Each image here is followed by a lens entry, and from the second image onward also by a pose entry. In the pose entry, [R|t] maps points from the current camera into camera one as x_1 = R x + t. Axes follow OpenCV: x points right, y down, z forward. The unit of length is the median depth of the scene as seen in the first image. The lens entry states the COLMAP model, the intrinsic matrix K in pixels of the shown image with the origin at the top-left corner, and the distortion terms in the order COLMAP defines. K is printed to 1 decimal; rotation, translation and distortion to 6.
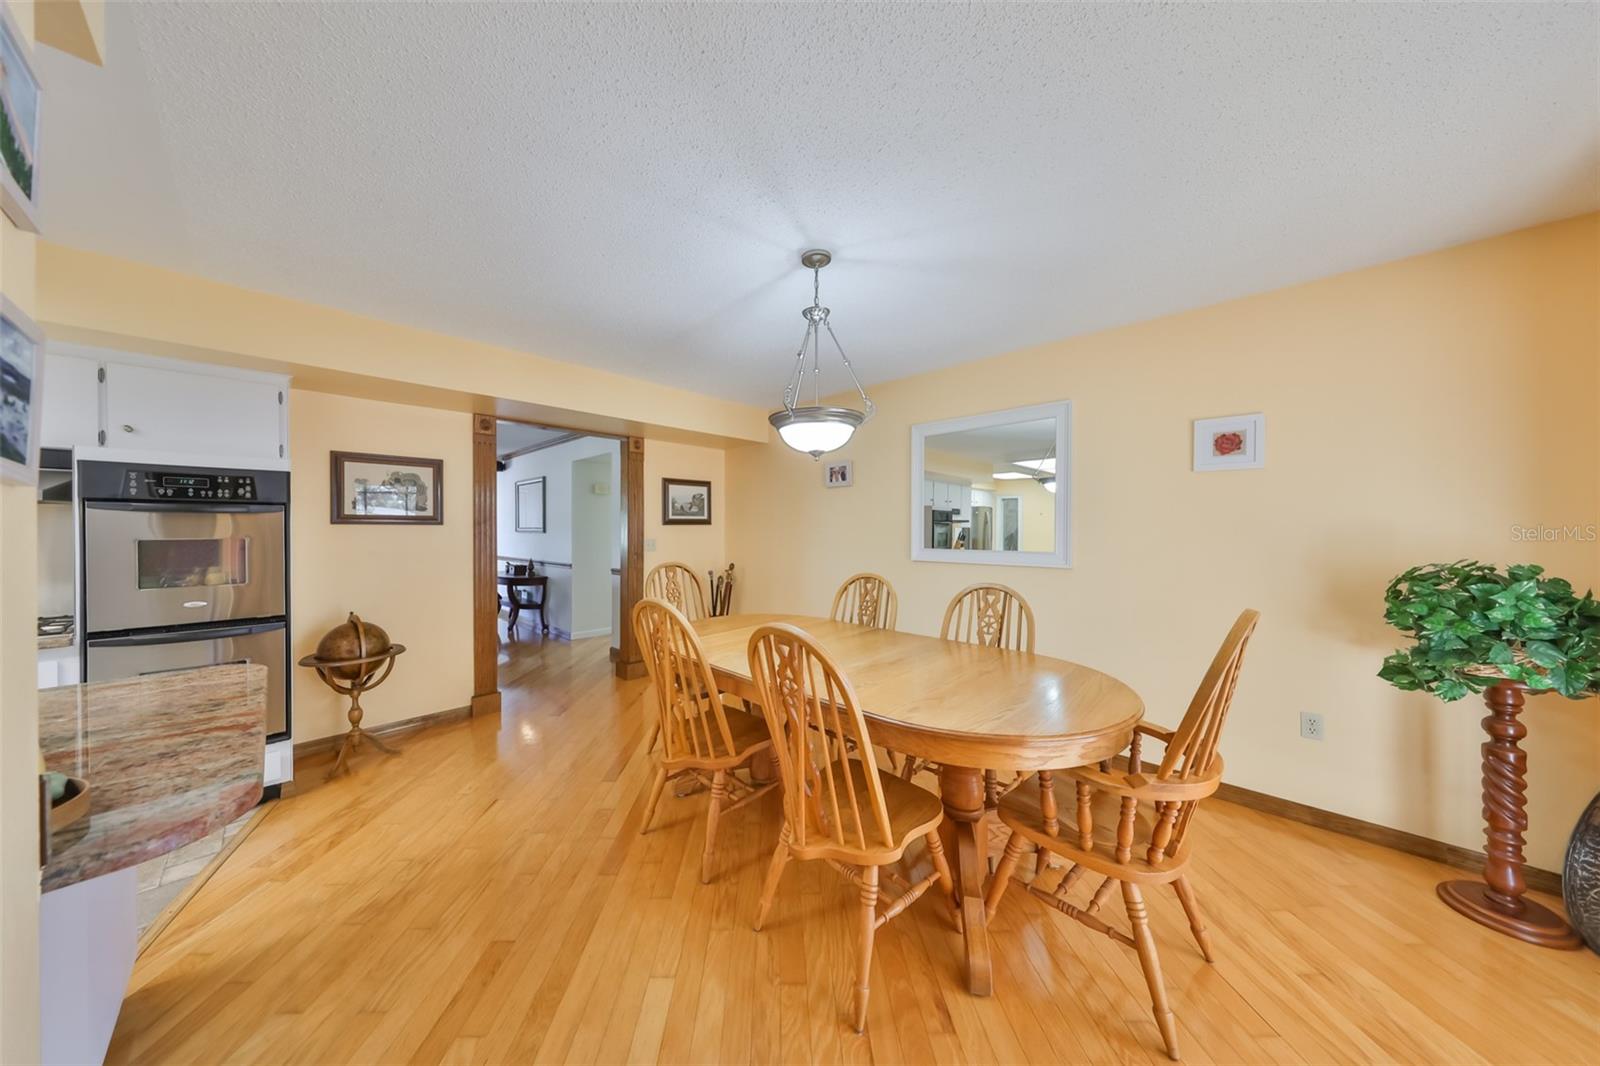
lens RADIAL K [[490.1, 0, 788.4], [0, 490.1, 531.0], [0, 0, 1]] dist [-0.001705, 0.000289]
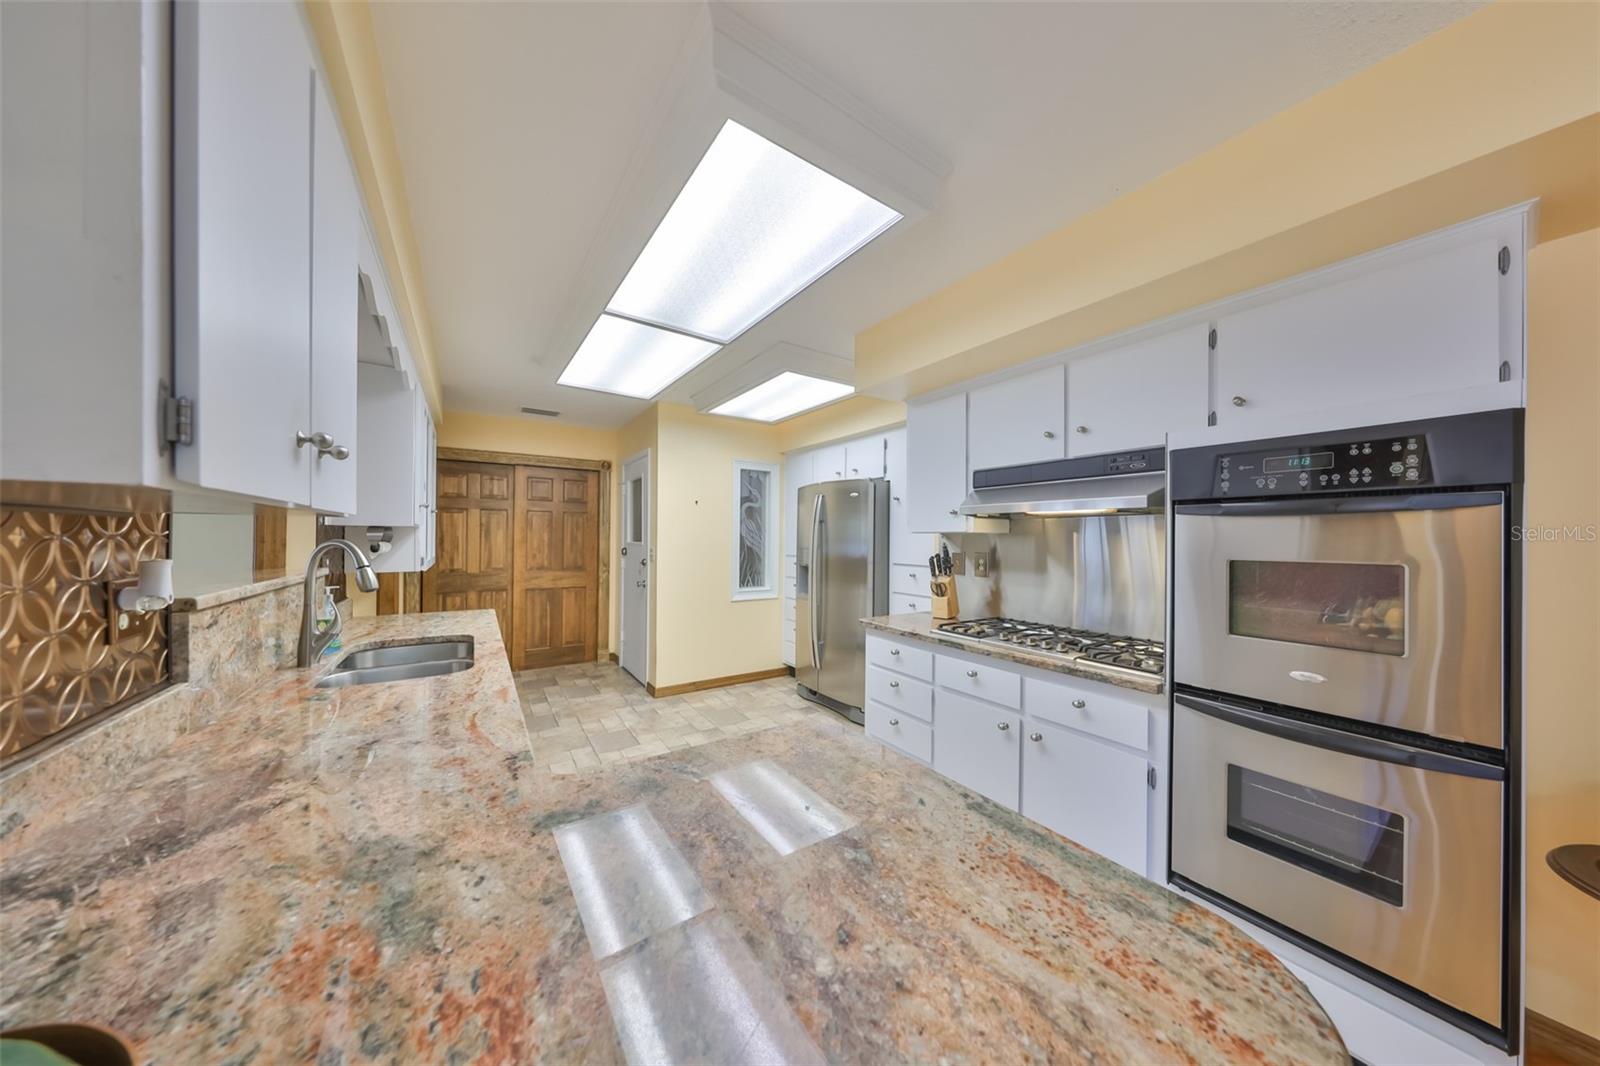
lens RADIAL K [[490.1, 0, 785.9], [0, 490.1, 536.7], [0, 0, 1]] dist [-0.001705, 0.000289]
pose [[-0.232273, -0.005272, -0.972636, -0.497930], [-0.014570, 0.999892, -0.001940, -0.002252], [0.972541, 0.013721, -0.232325, 0.518016]]
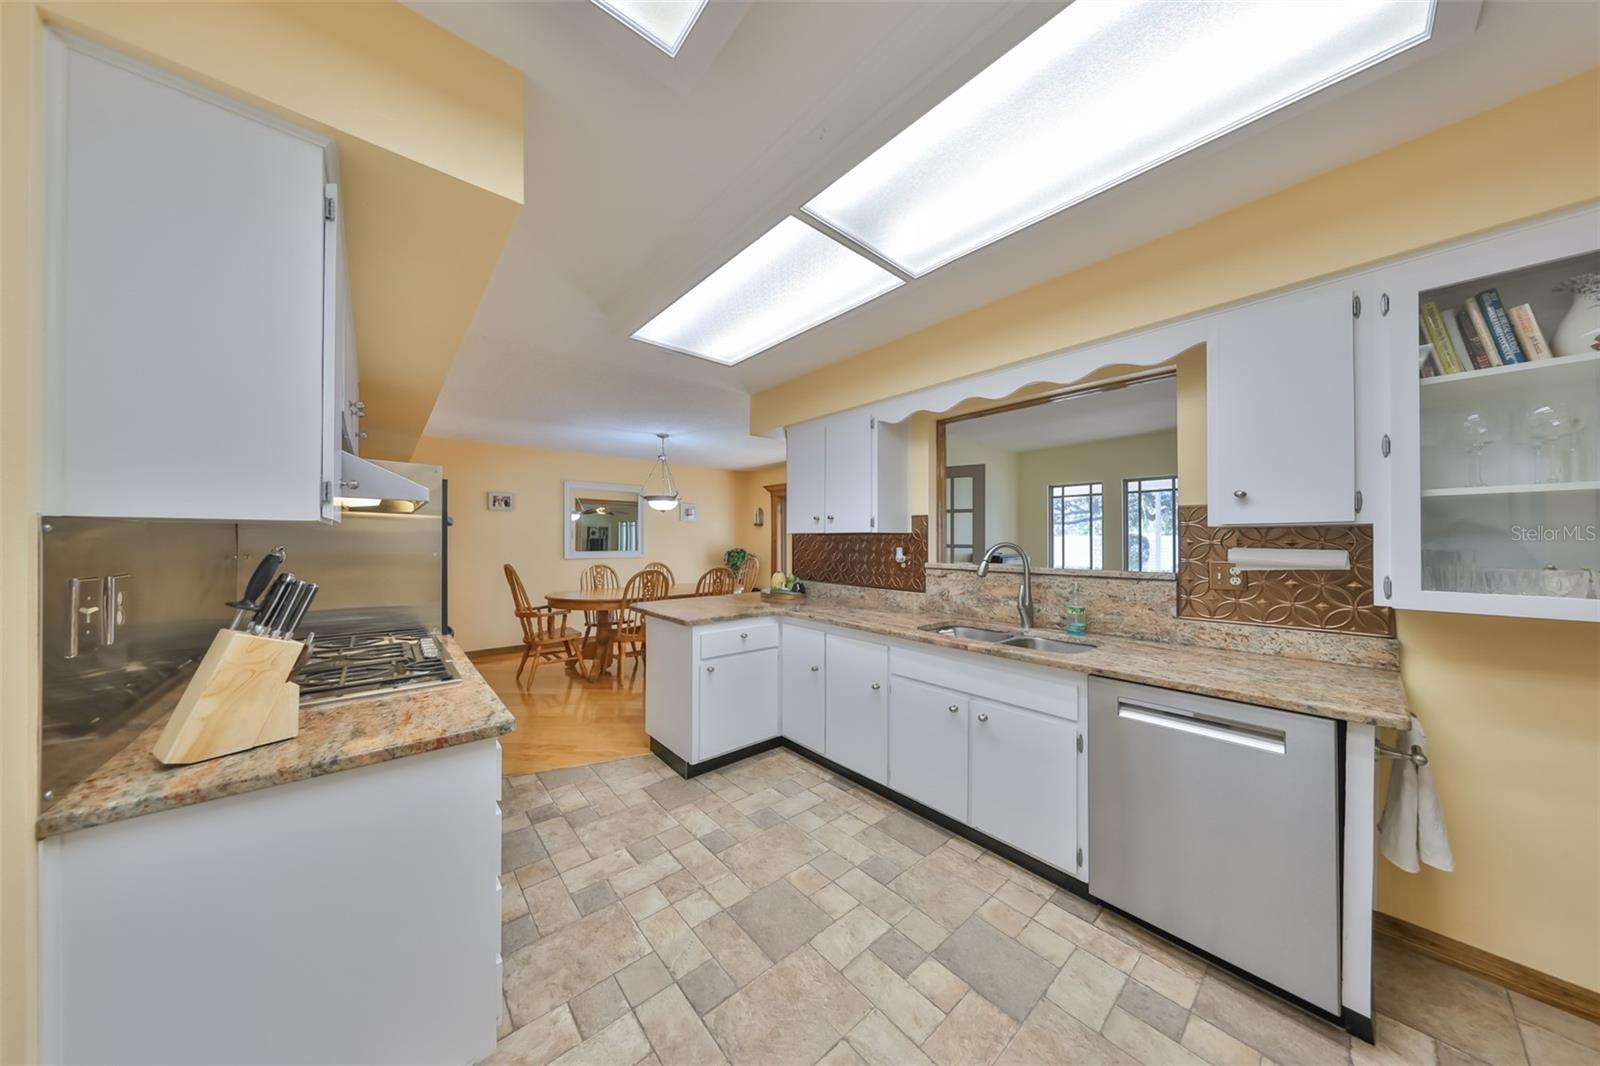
lens RADIAL K [[490.1, 0, 801.5], [0, 490.1, 538.8], [0, 0, 1]] dist [-0.001705, 0.000289]
pose [[0.089204, 0.002473, 0.996010, -2.192587], [0.007722, 0.999965, -0.003175, 0.001663], [-0.995983, 0.007974, 0.089181, 0.051010]]
